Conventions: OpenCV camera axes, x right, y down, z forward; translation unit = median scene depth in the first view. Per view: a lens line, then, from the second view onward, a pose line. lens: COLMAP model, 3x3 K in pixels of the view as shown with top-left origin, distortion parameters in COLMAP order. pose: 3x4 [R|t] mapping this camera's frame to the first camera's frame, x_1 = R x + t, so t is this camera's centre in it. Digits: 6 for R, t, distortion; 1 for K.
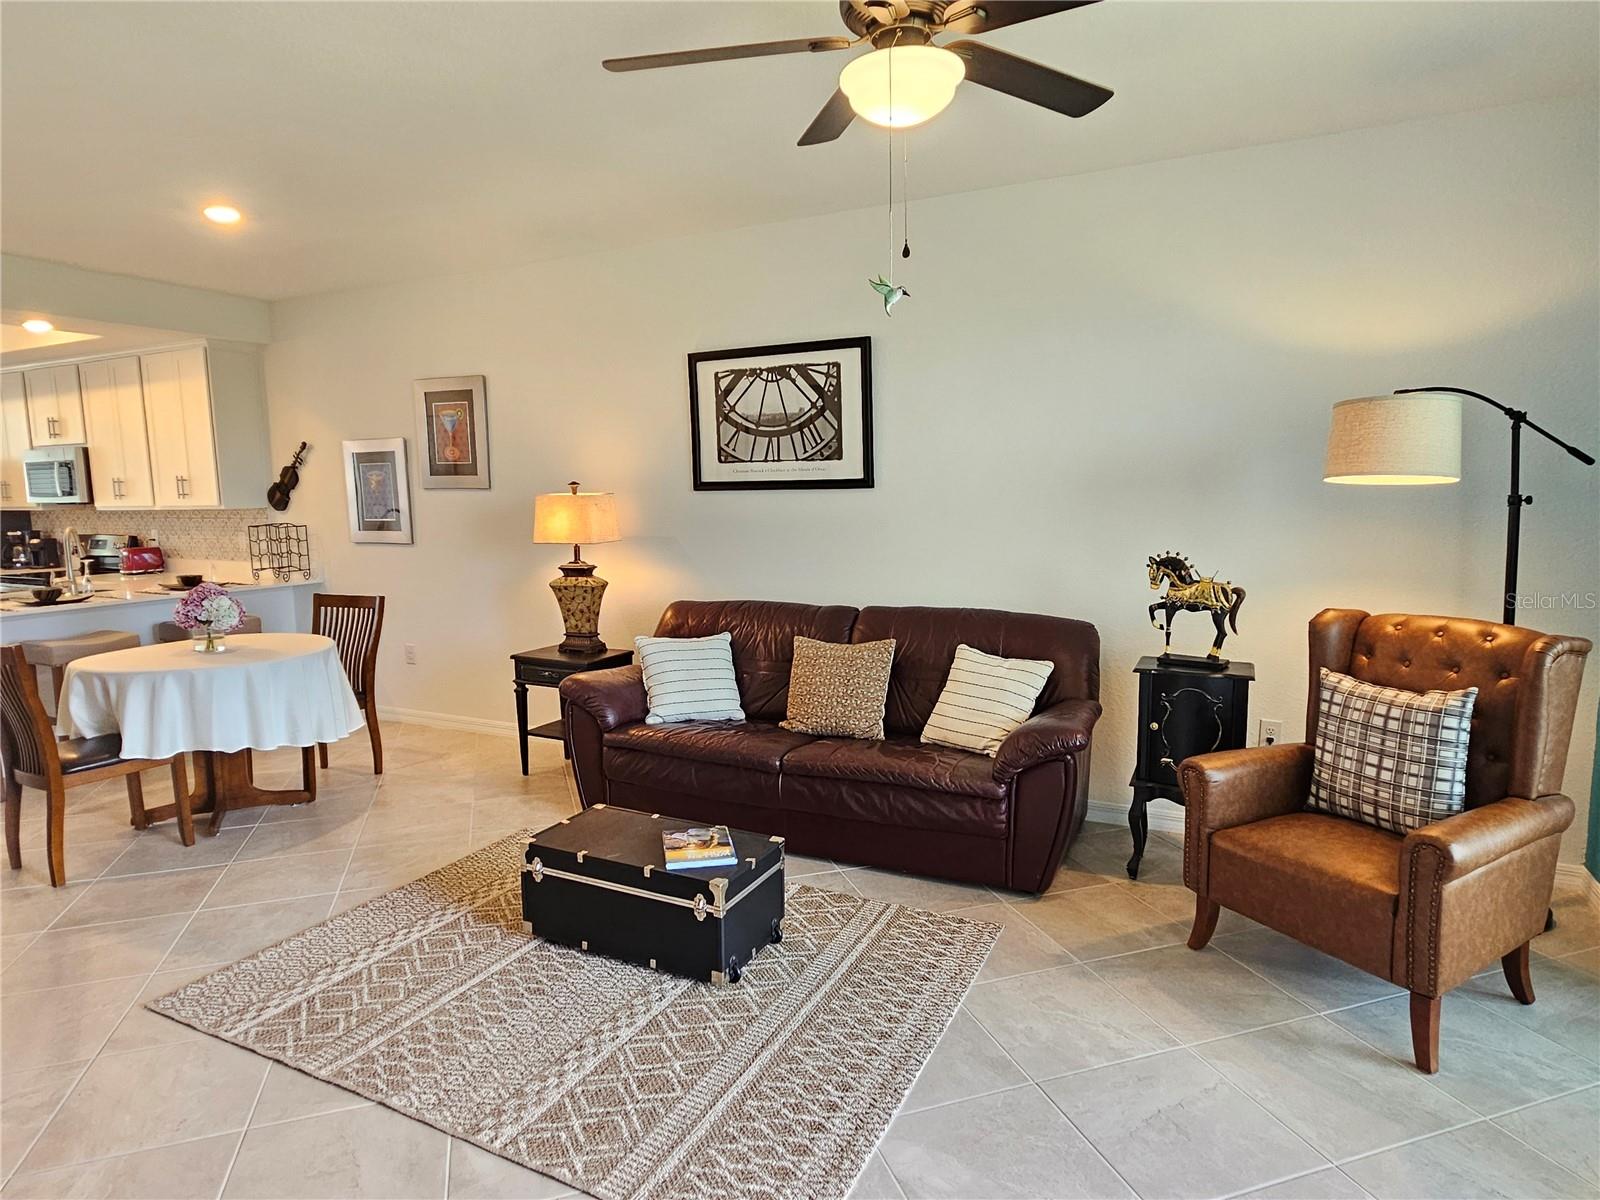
lens RADIAL K [[929.8, 0, 798.9], [0, 929.8, 601.4], [0, 0, 1]] dist [0.001748, -0.001426]
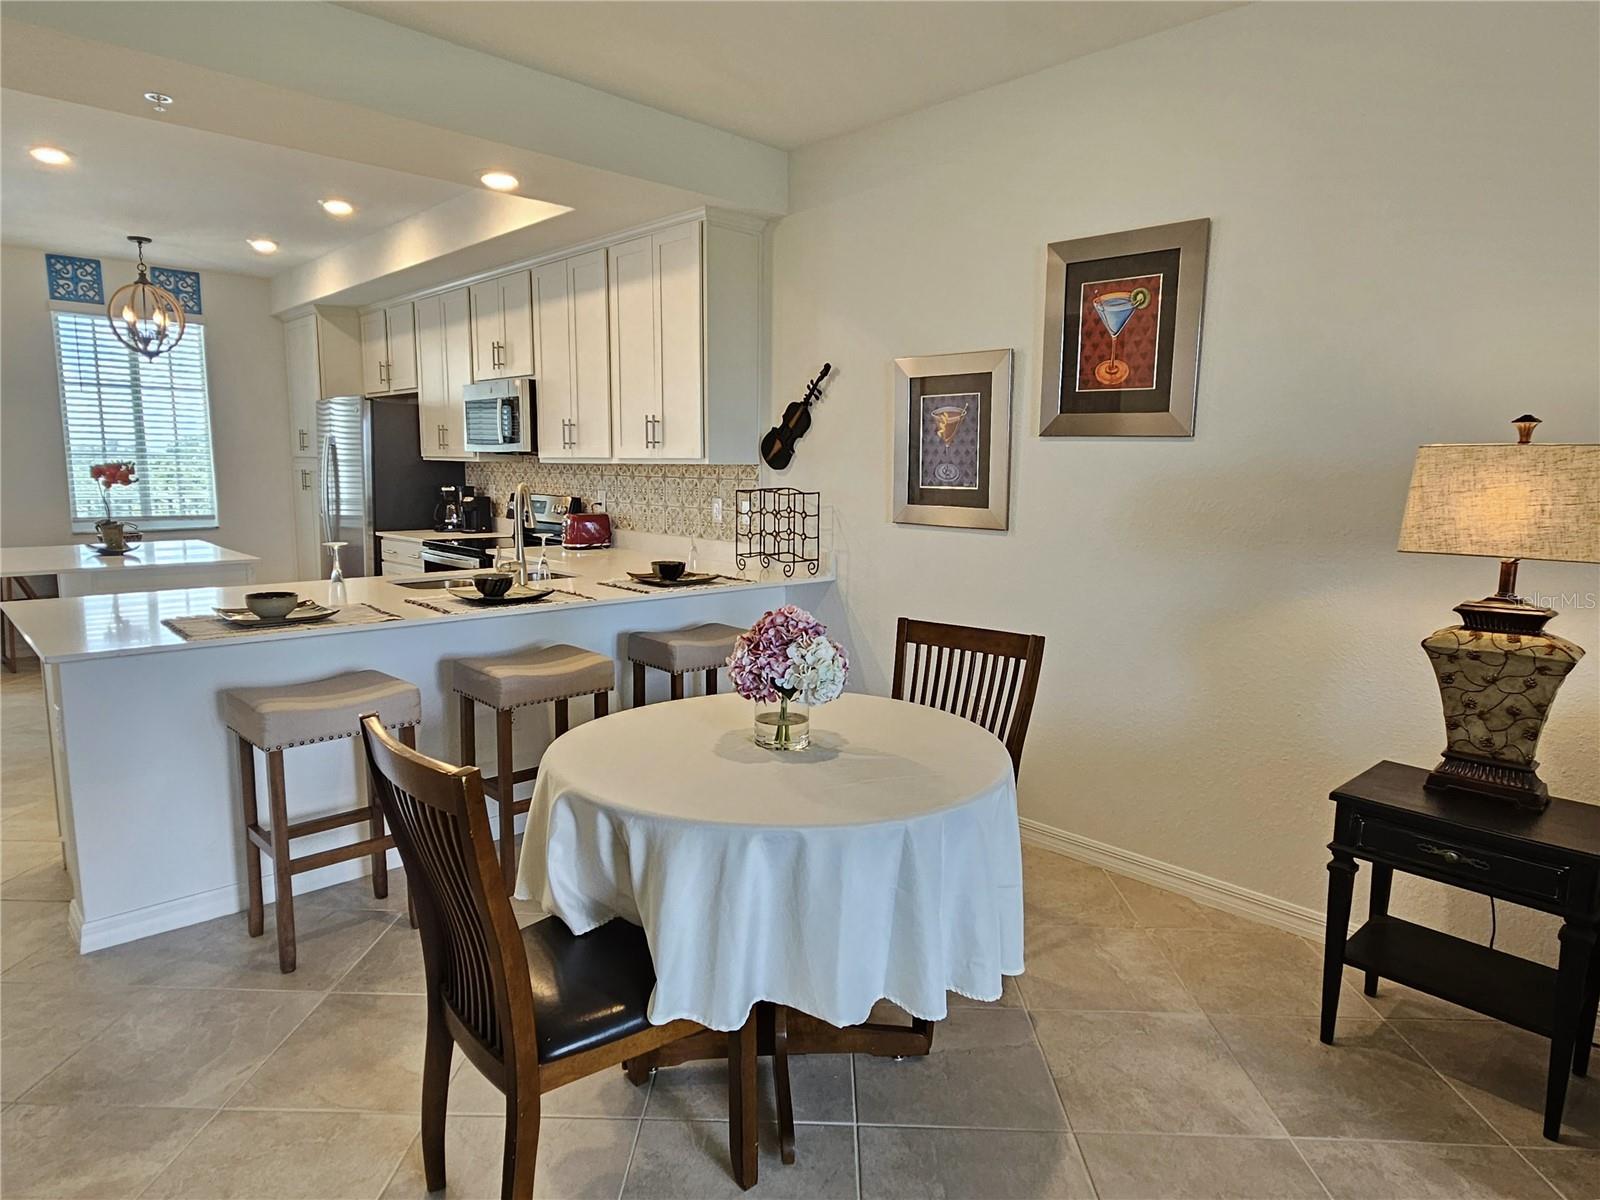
lens RADIAL K [[946.5, 0, 800.0], [0, 946.5, 600.0], [0, 0, 1]] dist [-0.001288, 0.000124]
pose [[0.942930, 0.073675, -0.324738, -0.443483], [-0.067088, 0.997251, 0.031450, -0.036474], [0.326163, -0.007869, 0.945281, 0.505479]]
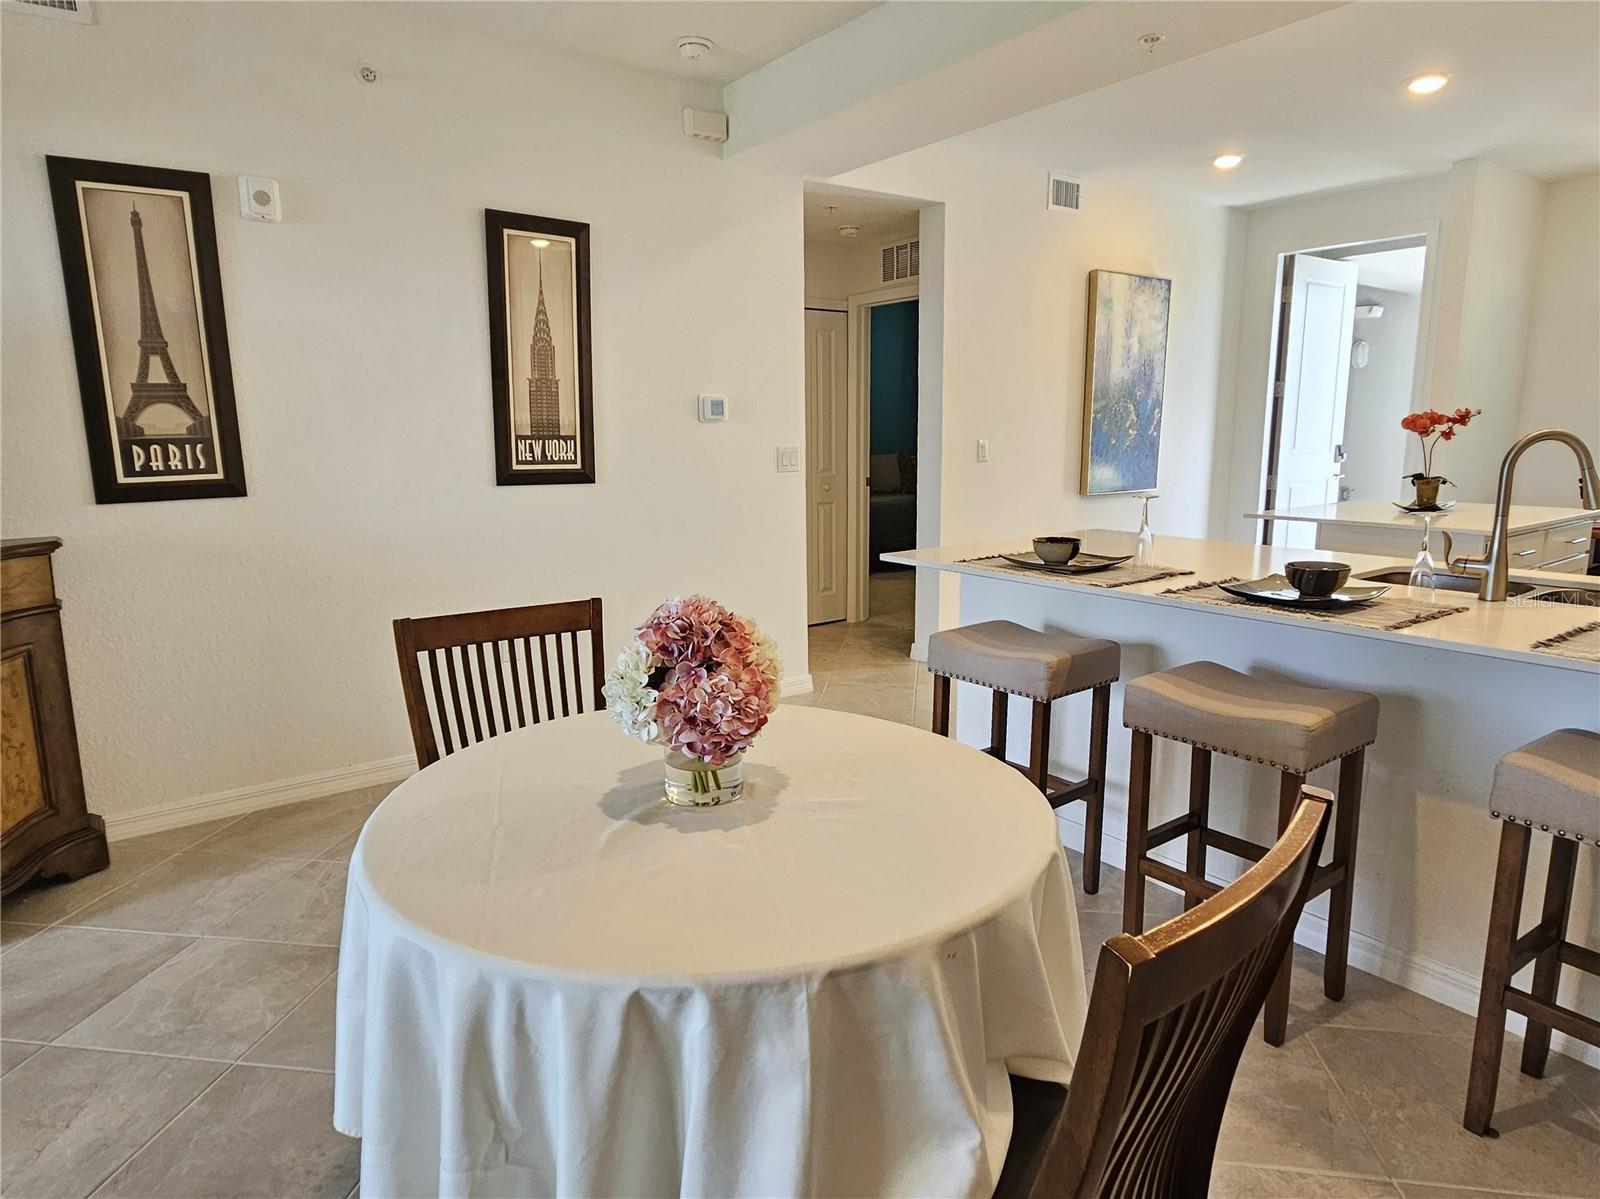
lens RADIAL K [[963.3, 0, 789.5], [0, 963.3, 598.7], [0, 0, 1]] dist [0.002978, 0.001230]
pose [[-0.452920, 0.177470, -0.873709, -0.334648], [-0.092742, 0.965293, 0.244149, -0.098359], [0.886714, 0.191609, -0.420742, 1.105130]]
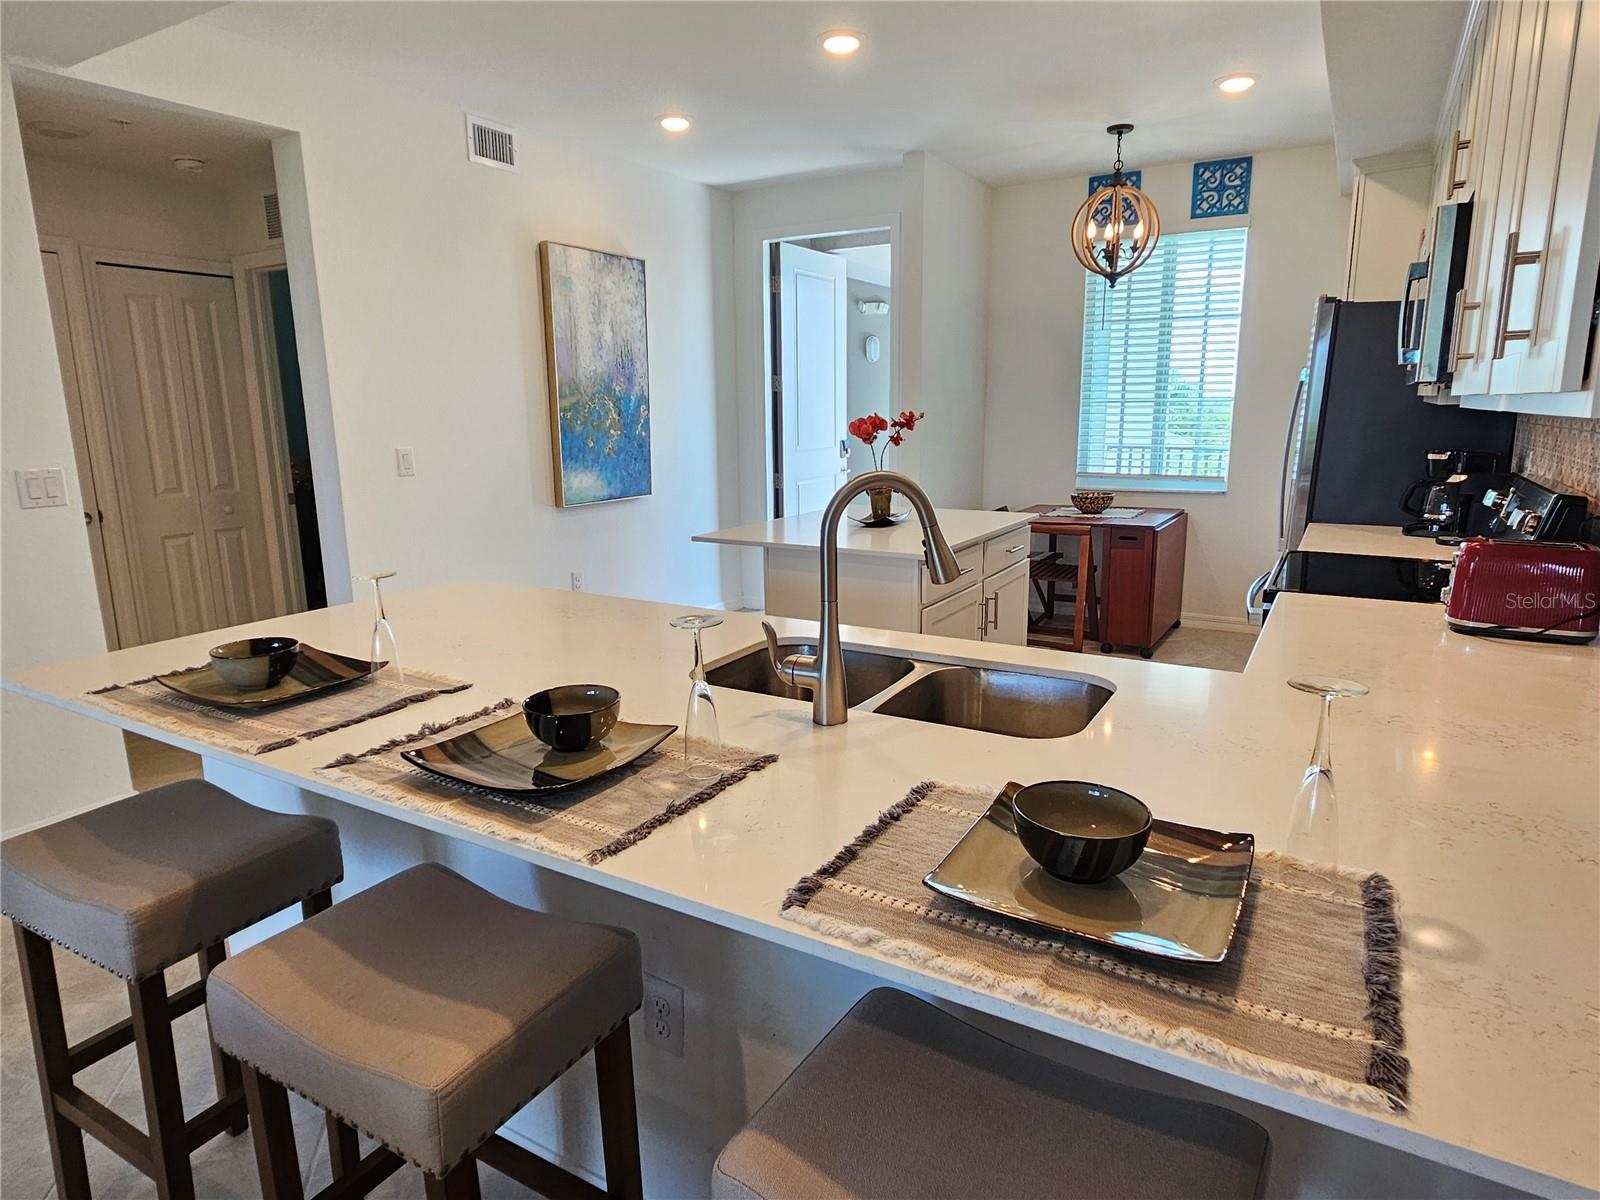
lens RADIAL K [[929.8, 0, 798.9], [0, 929.8, 601.4], [0, 0, 1]] dist [0.001748, -0.001426]
pose [[-0.068758, 0.222379, -0.972533, -0.632054], [-0.110049, 0.967200, 0.228940, -0.124851], [0.991545, 0.122768, -0.042030, 1.217731]]
